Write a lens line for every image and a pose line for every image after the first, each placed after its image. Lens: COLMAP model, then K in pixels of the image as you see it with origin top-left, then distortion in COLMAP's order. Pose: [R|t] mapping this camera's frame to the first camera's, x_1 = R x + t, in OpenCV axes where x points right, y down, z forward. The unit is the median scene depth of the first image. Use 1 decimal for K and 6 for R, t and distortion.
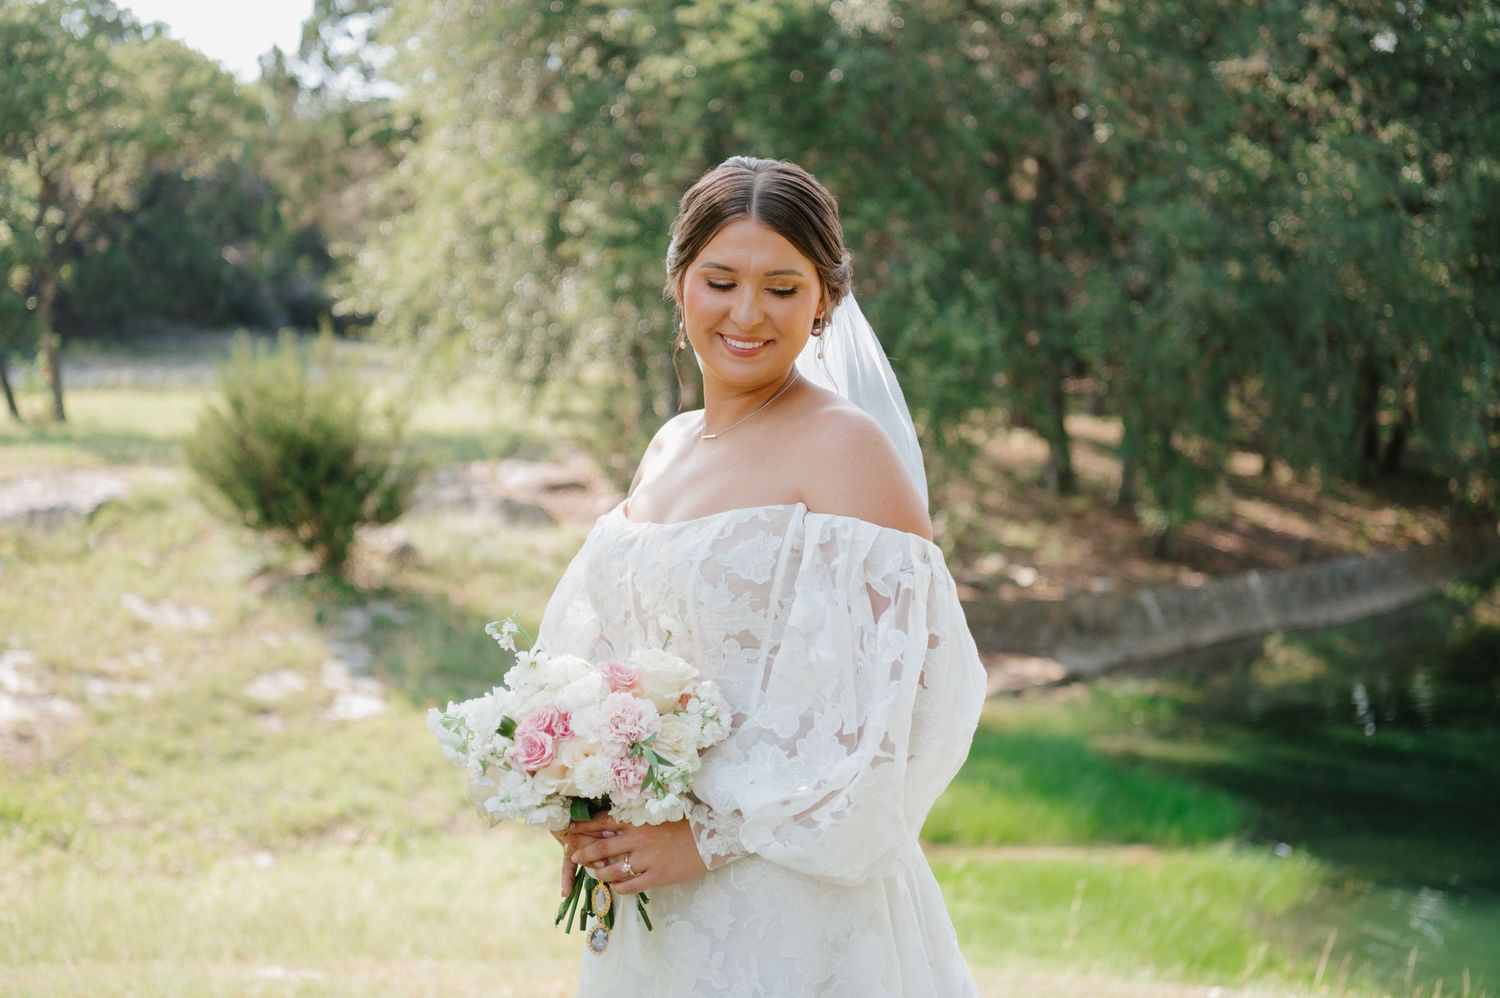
lens RADIAL K [[2221.9, 0, 716.0], [0, 2221.9, 468.4], [0, 0, 1]] dist [-0.056015, 0.466854]
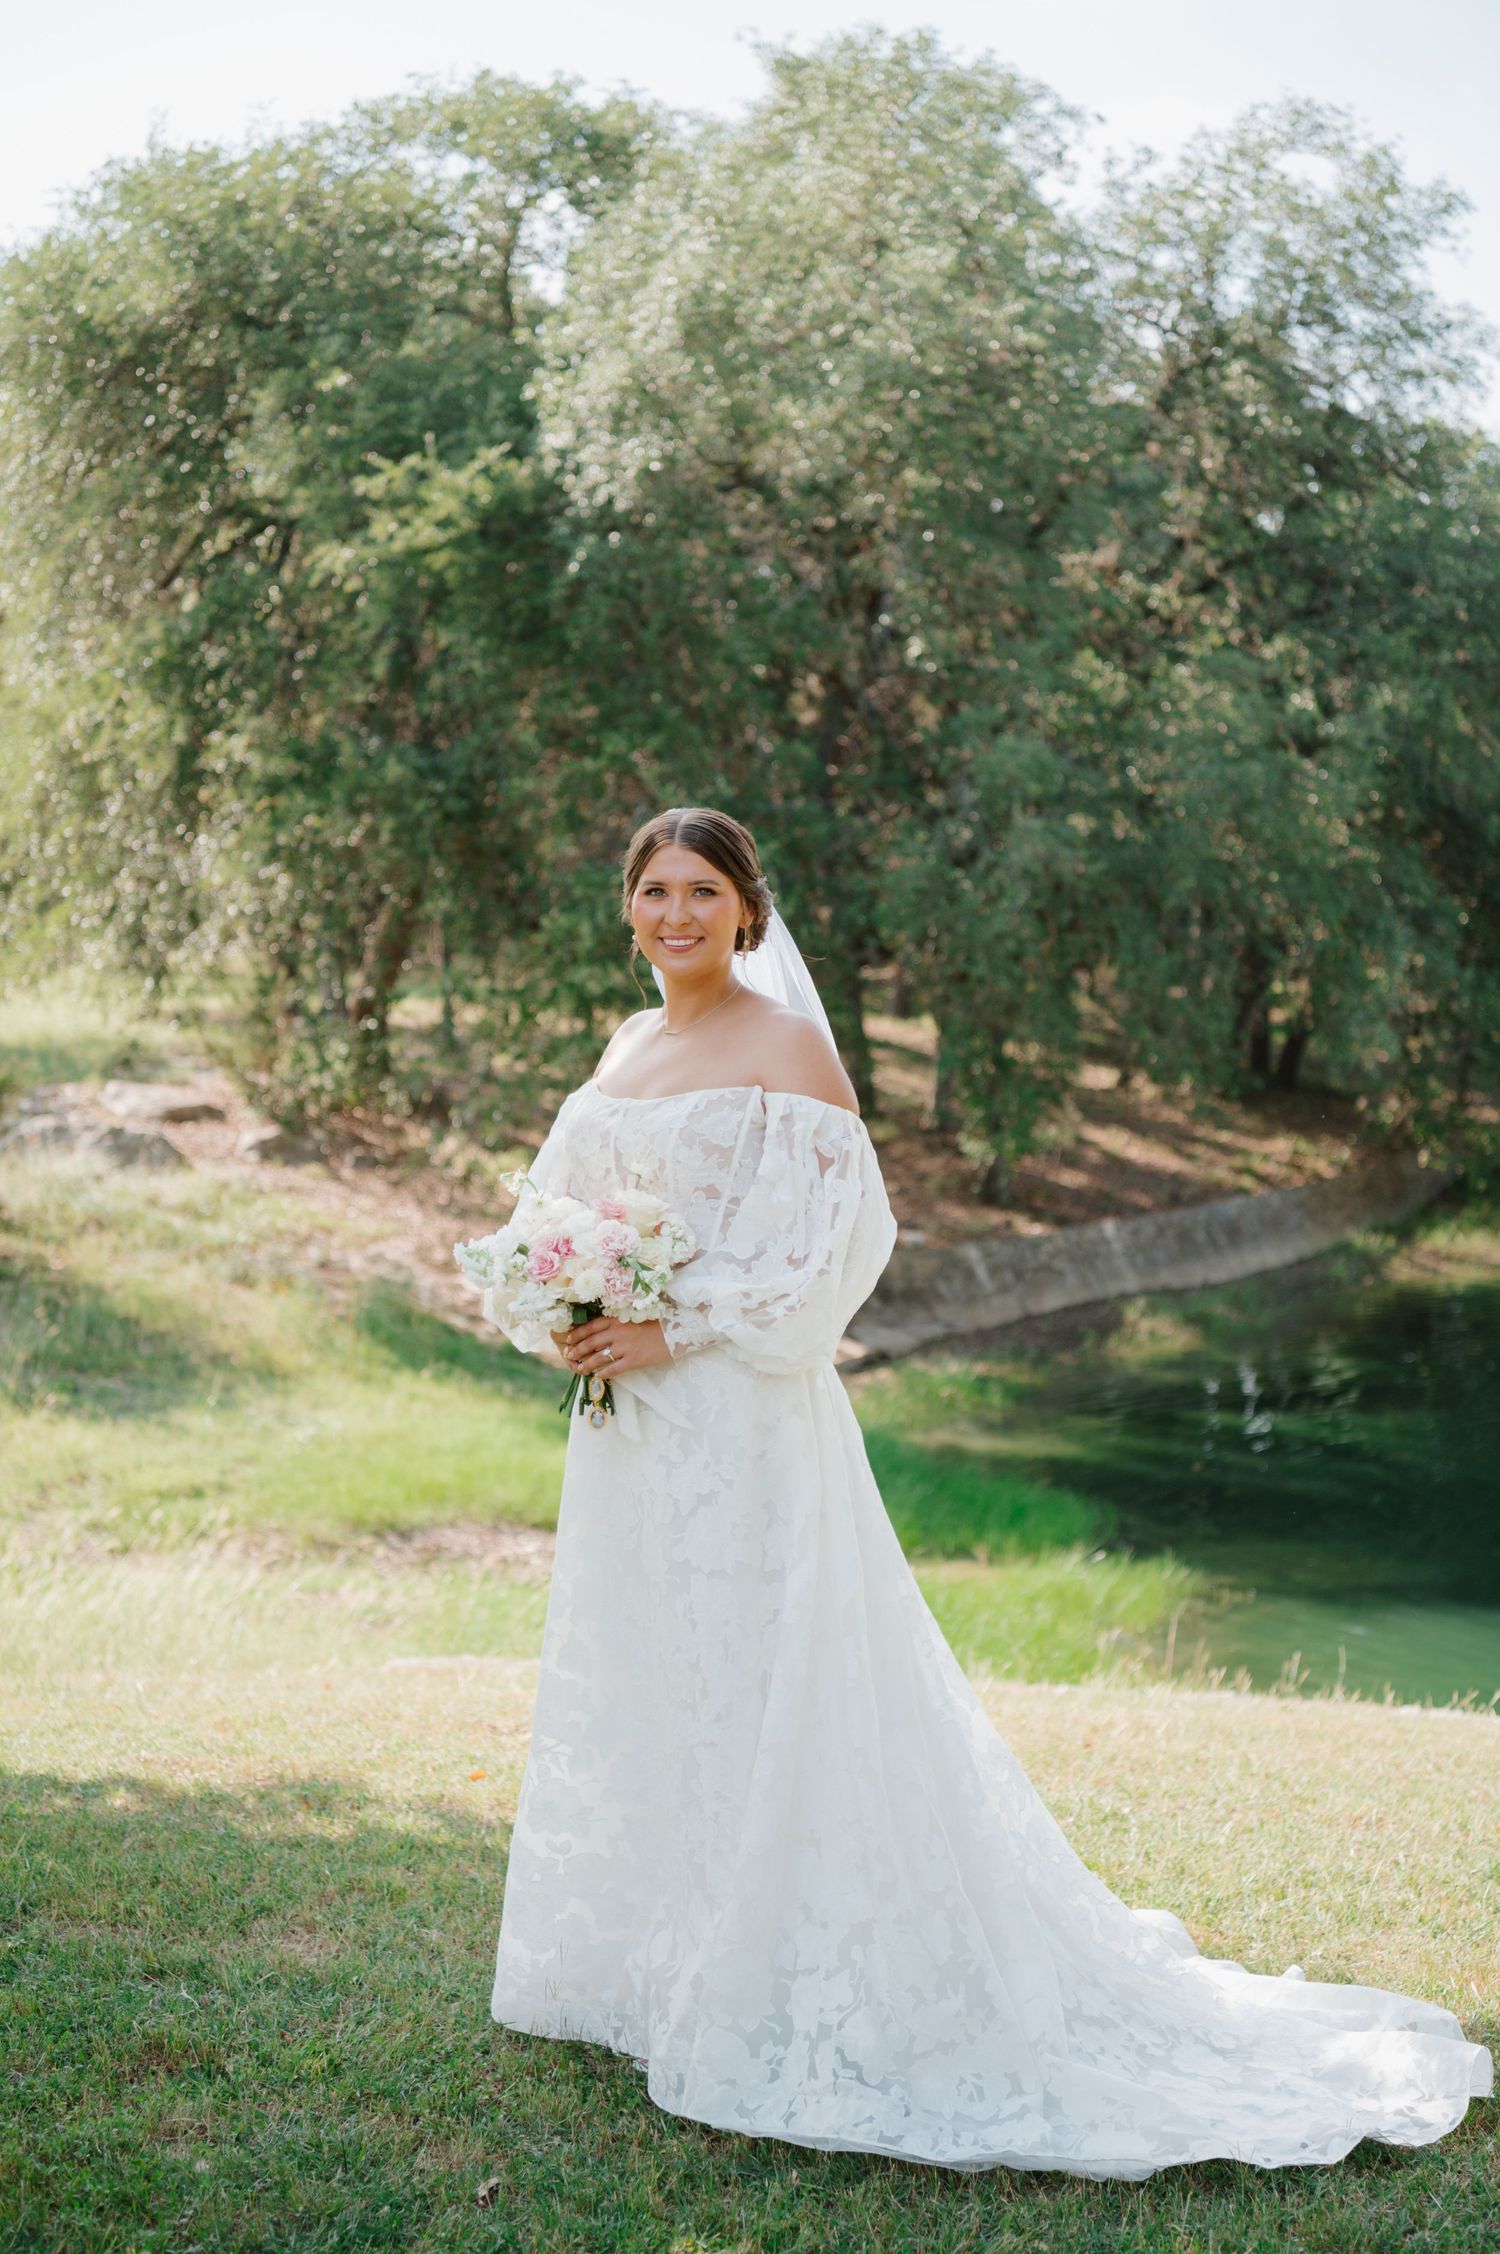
lens RADIAL K [[3338.8, 0, 750.0], [0, 3338.8, 1127.0], [0, 0, 1]] dist [-0.056015, 0.466854]
pose [[0.991566, -0.008585, 0.129320, -0.030614], [0.007509, 0.999933, 0.008800, 0.004484], [-0.129387, -0.007755, 0.991564, -0.132813]]
